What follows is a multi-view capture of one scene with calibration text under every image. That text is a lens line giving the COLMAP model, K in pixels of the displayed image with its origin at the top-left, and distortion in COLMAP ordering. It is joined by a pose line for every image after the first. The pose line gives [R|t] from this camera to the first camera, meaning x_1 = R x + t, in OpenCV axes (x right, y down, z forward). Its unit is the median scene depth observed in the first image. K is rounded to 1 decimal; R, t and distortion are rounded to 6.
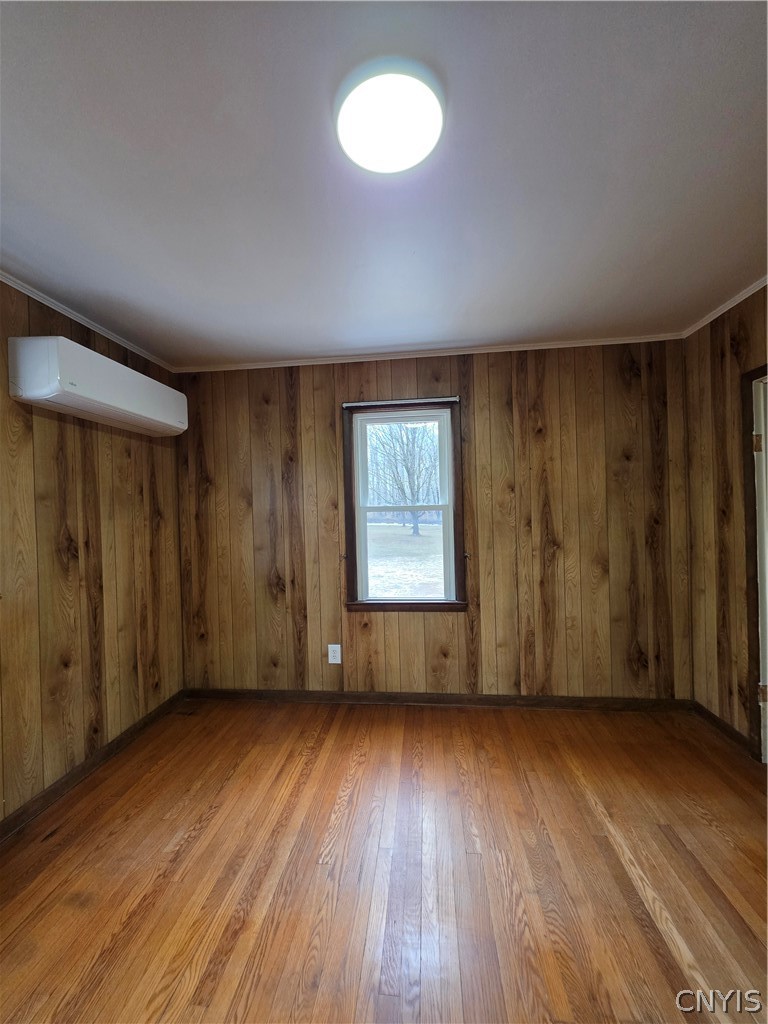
lens RADIAL K [[407.8, 0, 382.5], [0, 407.8, 510.9], [0, 0, 1]] dist [0.003840, 0.000377]
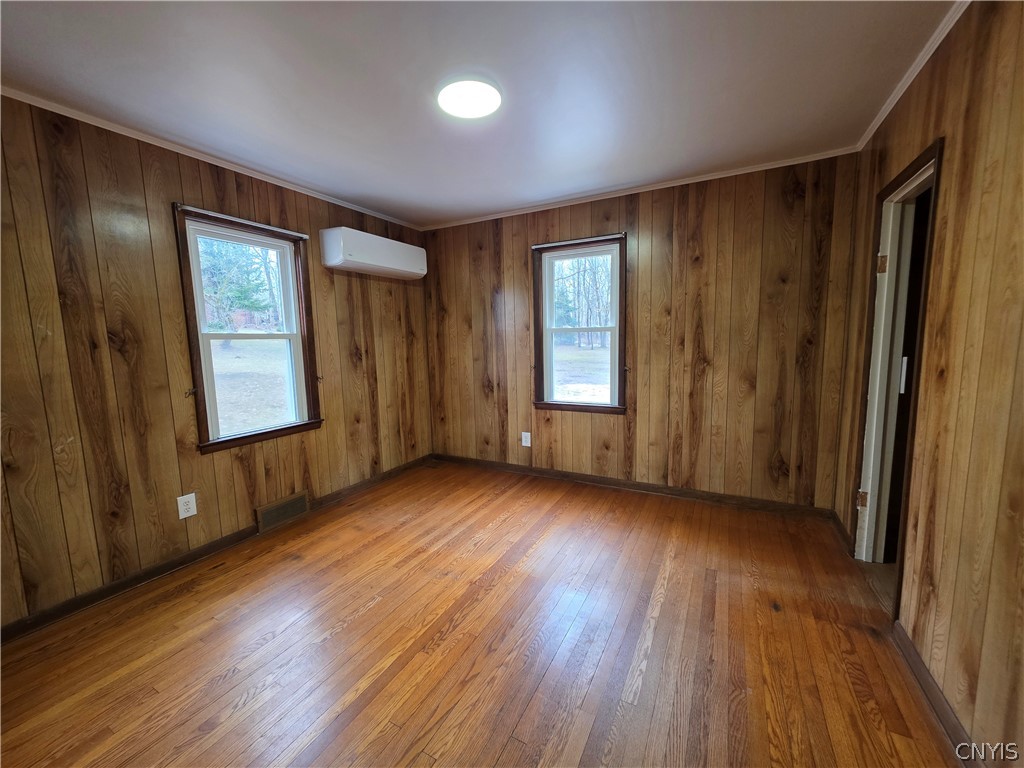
lens RADIAL K [[407.8, 0, 512.8], [0, 407.8, 385.5], [0, 0, 1]] dist [0.003840, 0.000377]
pose [[0.929434, 0.048773, -0.365751, 0.351784], [-0.002305, 0.991974, 0.126423, 0.006147], [0.368982, -0.116658, 0.922086, -0.253494]]
